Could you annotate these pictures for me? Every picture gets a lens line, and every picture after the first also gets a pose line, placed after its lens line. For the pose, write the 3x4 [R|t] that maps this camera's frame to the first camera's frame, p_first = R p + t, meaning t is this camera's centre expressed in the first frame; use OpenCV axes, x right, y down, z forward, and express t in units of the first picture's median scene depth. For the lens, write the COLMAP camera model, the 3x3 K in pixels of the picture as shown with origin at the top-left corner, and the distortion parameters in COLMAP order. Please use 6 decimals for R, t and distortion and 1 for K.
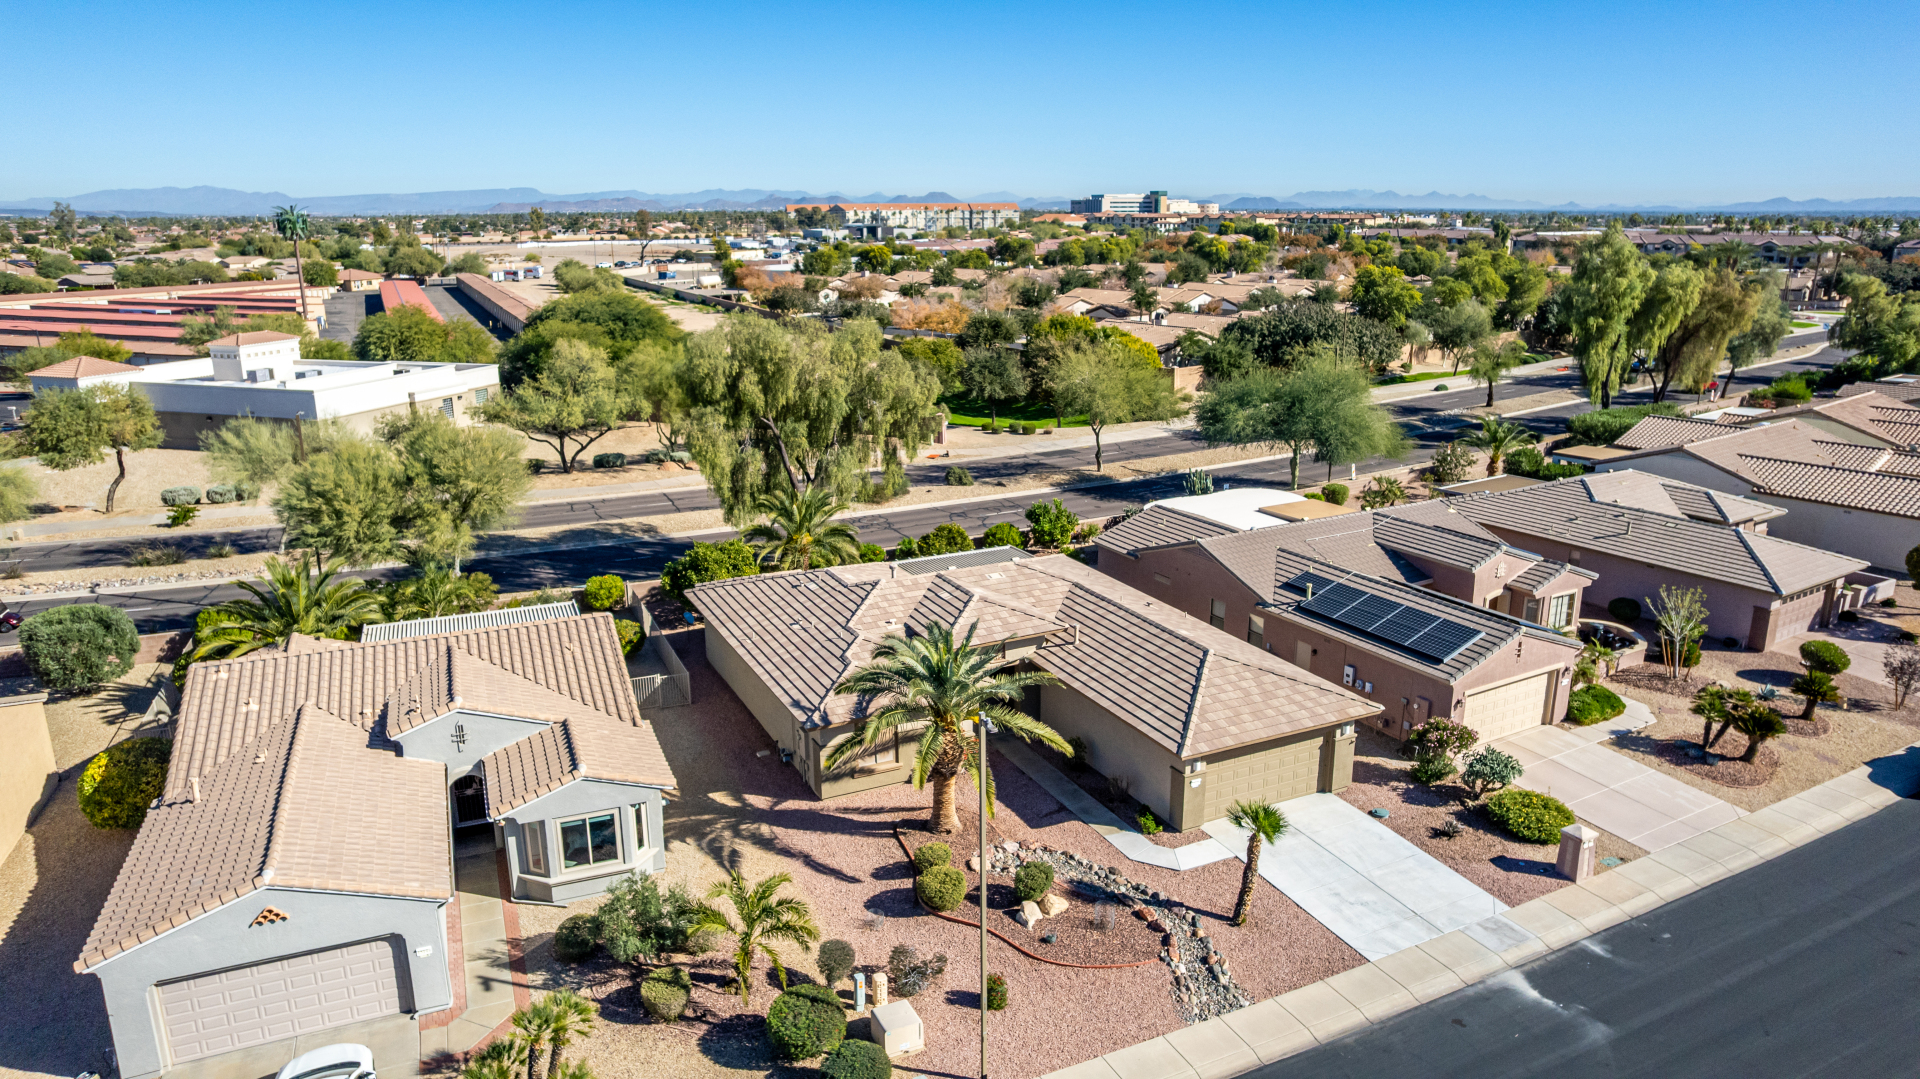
lens RADIAL K [[1230.3, 0, 964.4], [0, 1230.3, 543.8], [0, 0, 1]] dist [-0.069284, 0.056401]
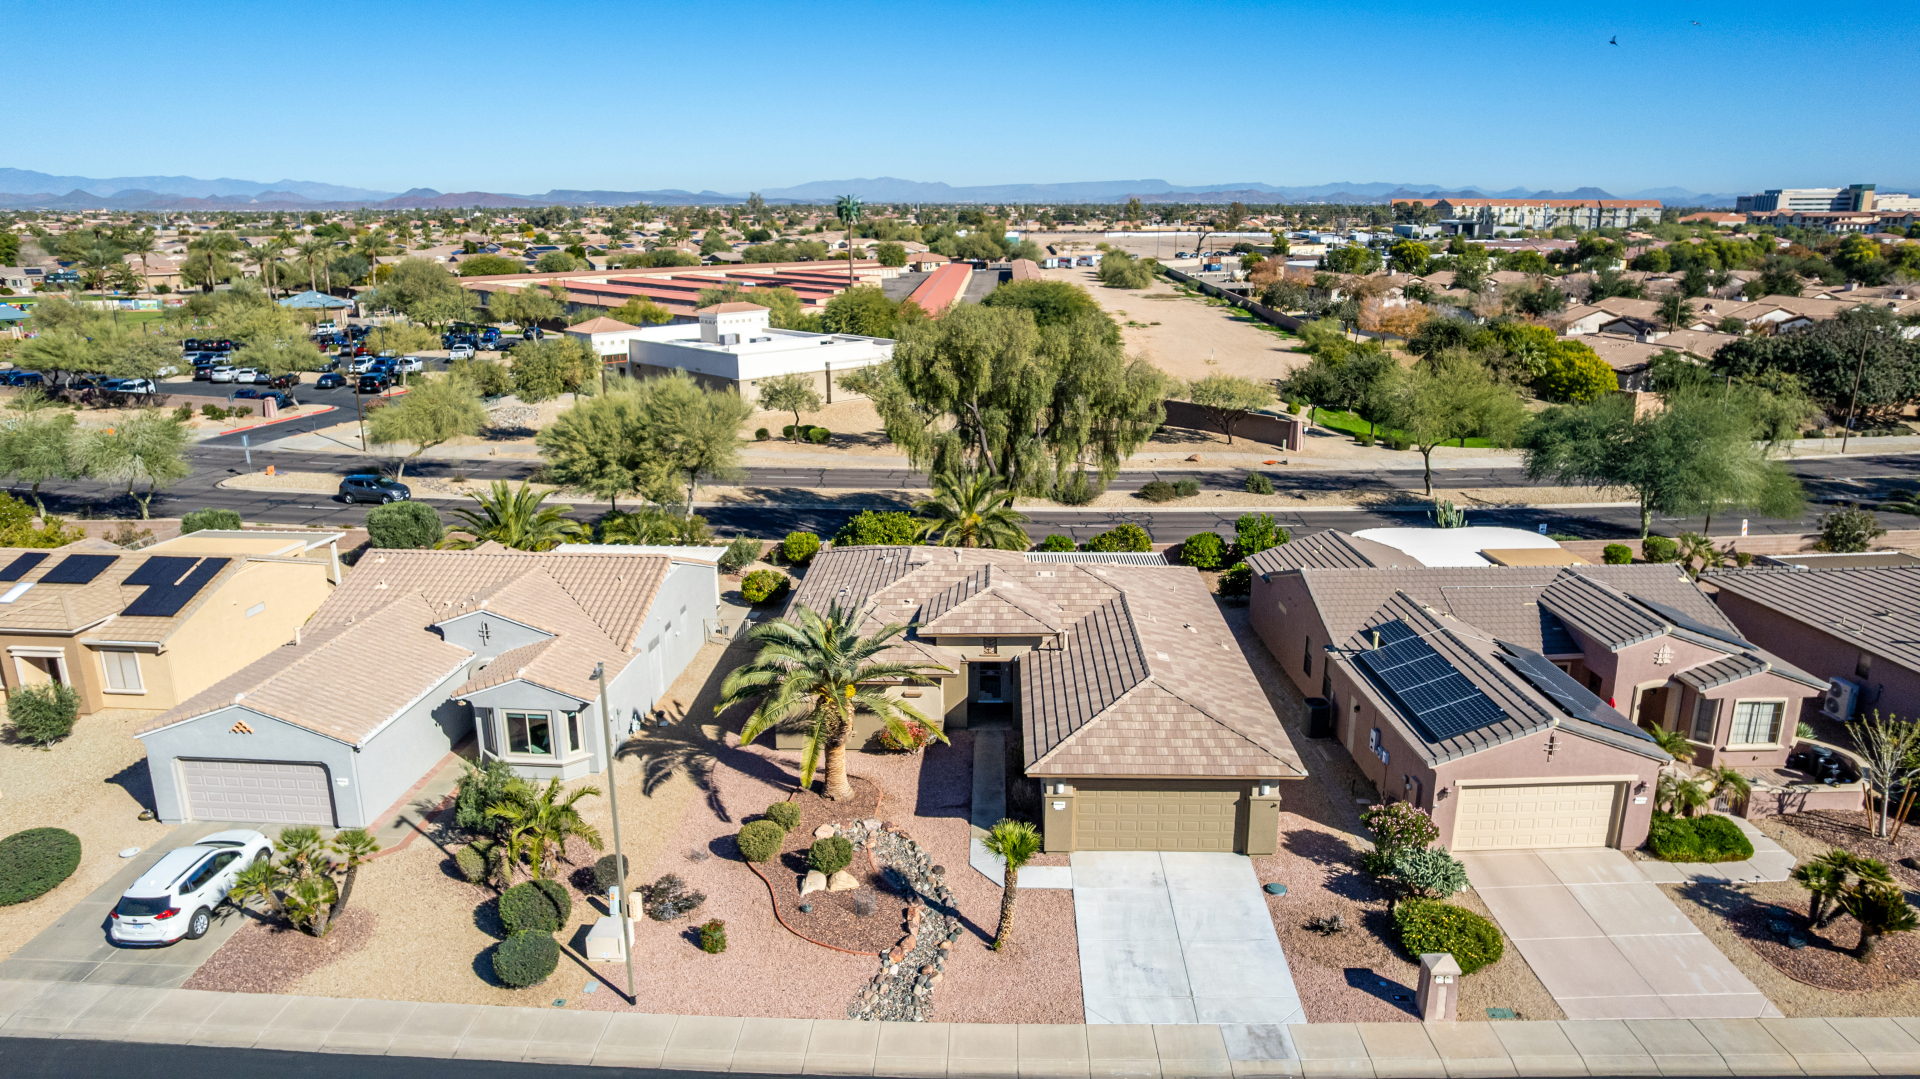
lens RADIAL K [[1230.3, 0, 961.8], [0, 1230.3, 542.9], [0, 0, 1]] dist [-0.069284, 0.056401]
pose [[0.884807, 0.125141, -0.448838, 0.488884], [-0.122894, 0.991828, 0.034268, -0.029495], [0.449459, 0.024839, 0.892956, 0.097961]]
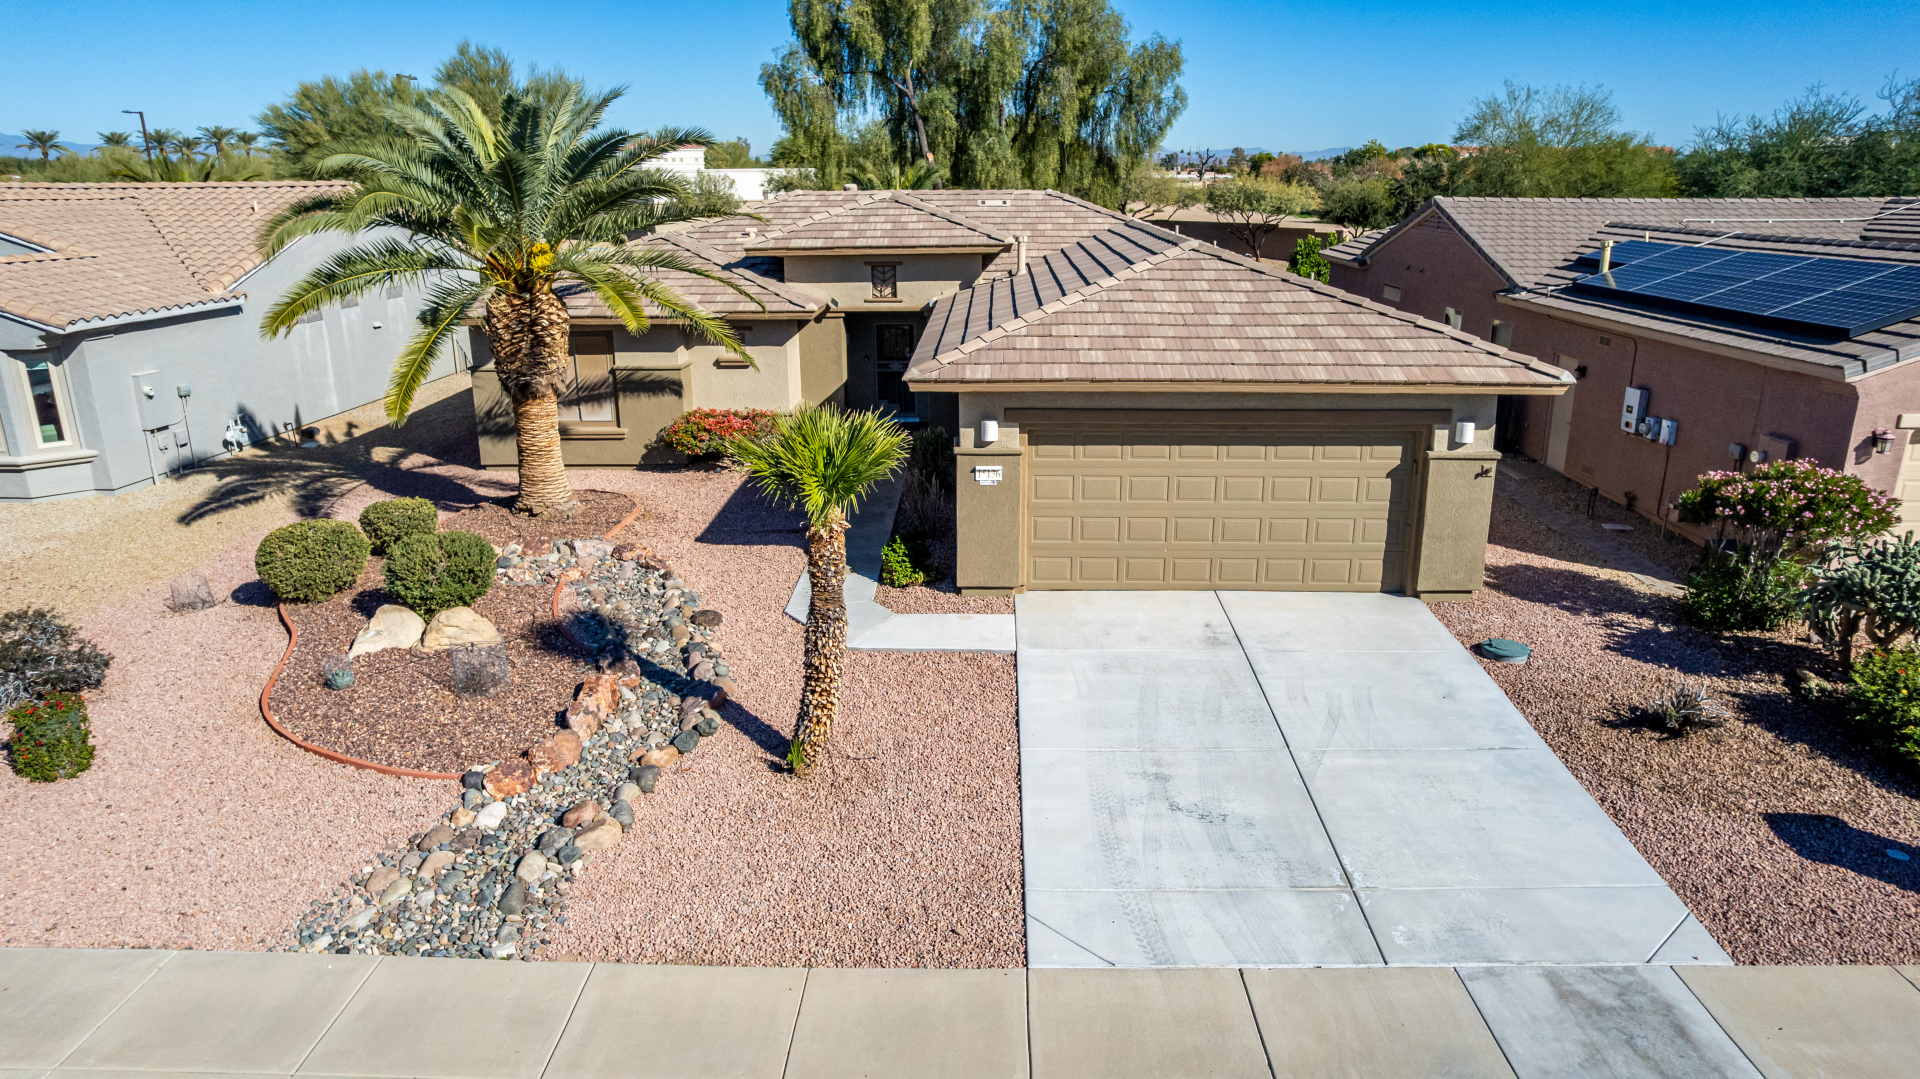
lens RADIAL K [[1230.3, 0, 962.3], [0, 1230.3, 544.4], [0, 0, 1]] dist [-0.069284, 0.056401]
pose [[0.886073, 0.136189, -0.443089, 0.343077], [-0.122102, 0.990683, 0.060325, 0.180930], [0.447176, 0.000649, 0.894446, 0.579307]]
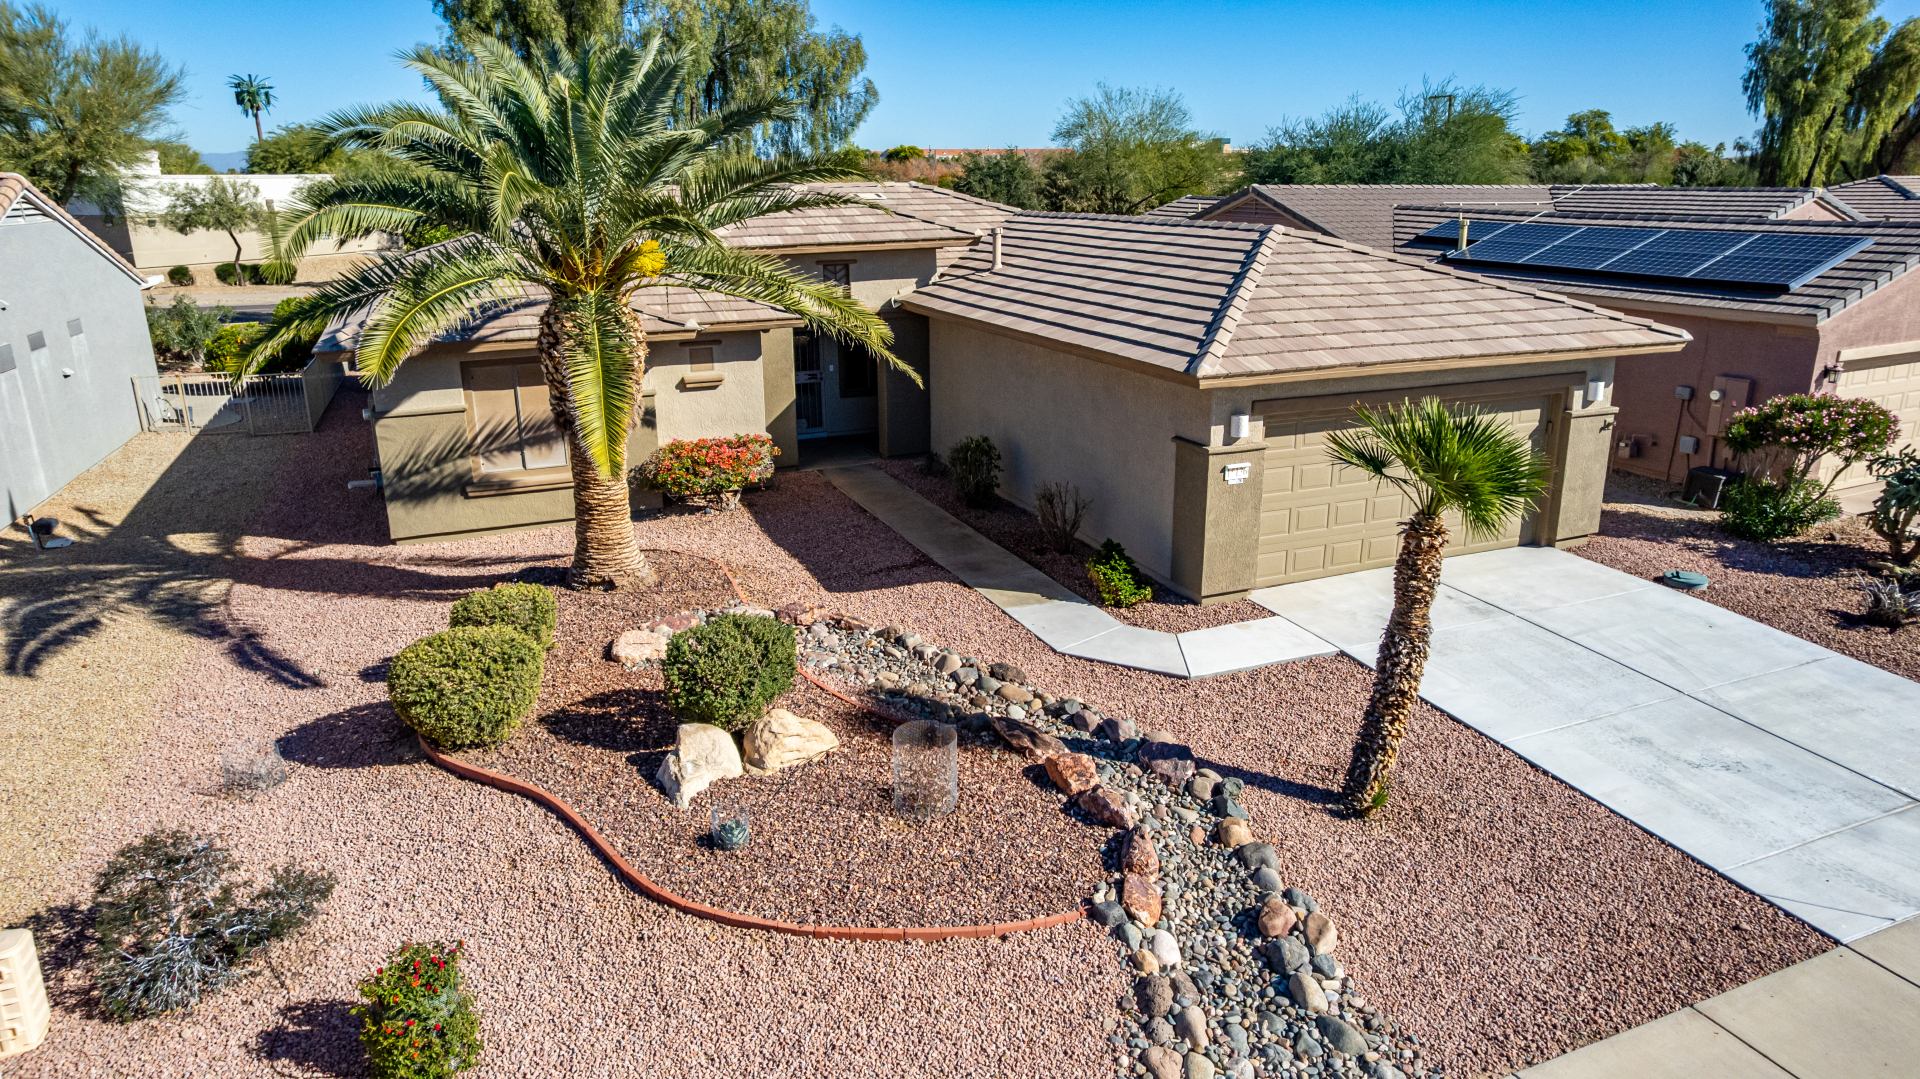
lens RADIAL K [[1230.3, 0, 968.6], [0, 1230.3, 548.8], [0, 0, 1]] dist [-0.069284, 0.056401]
pose [[0.998994, 0.011879, -0.043235, 0.111988], [-0.010515, 0.999444, 0.031650, 0.193371], [0.043587, -0.031163, 0.998563, 0.561689]]
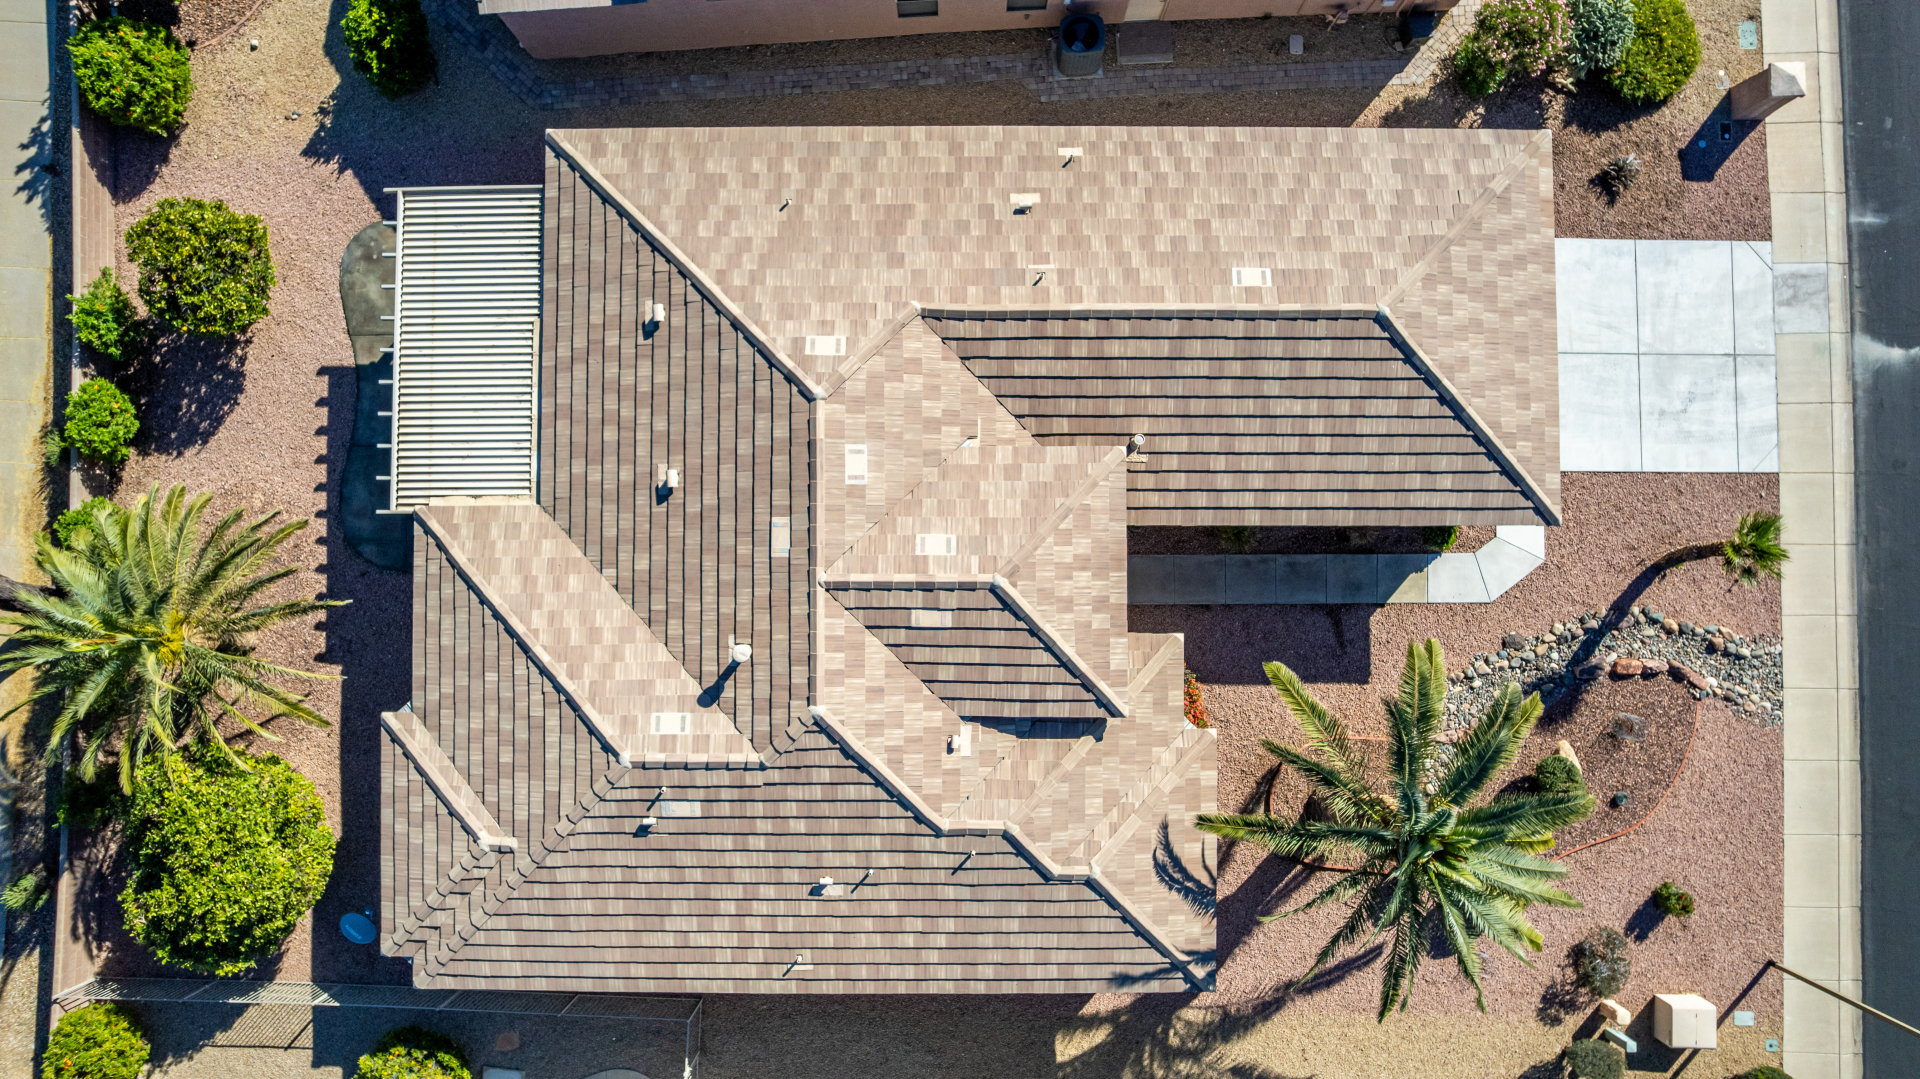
lens RADIAL K [[1230.3, 0, 952.7], [0, 1230.3, 536.6], [0, 0, 1]] dist [-0.069284, 0.056401]
pose [[0.441693, -0.896554, 0.033145, 0.000632], [0.234676, 0.151114, 0.960256, -0.492374], [-0.865930, -0.416360, 0.277146, 0.989821]]
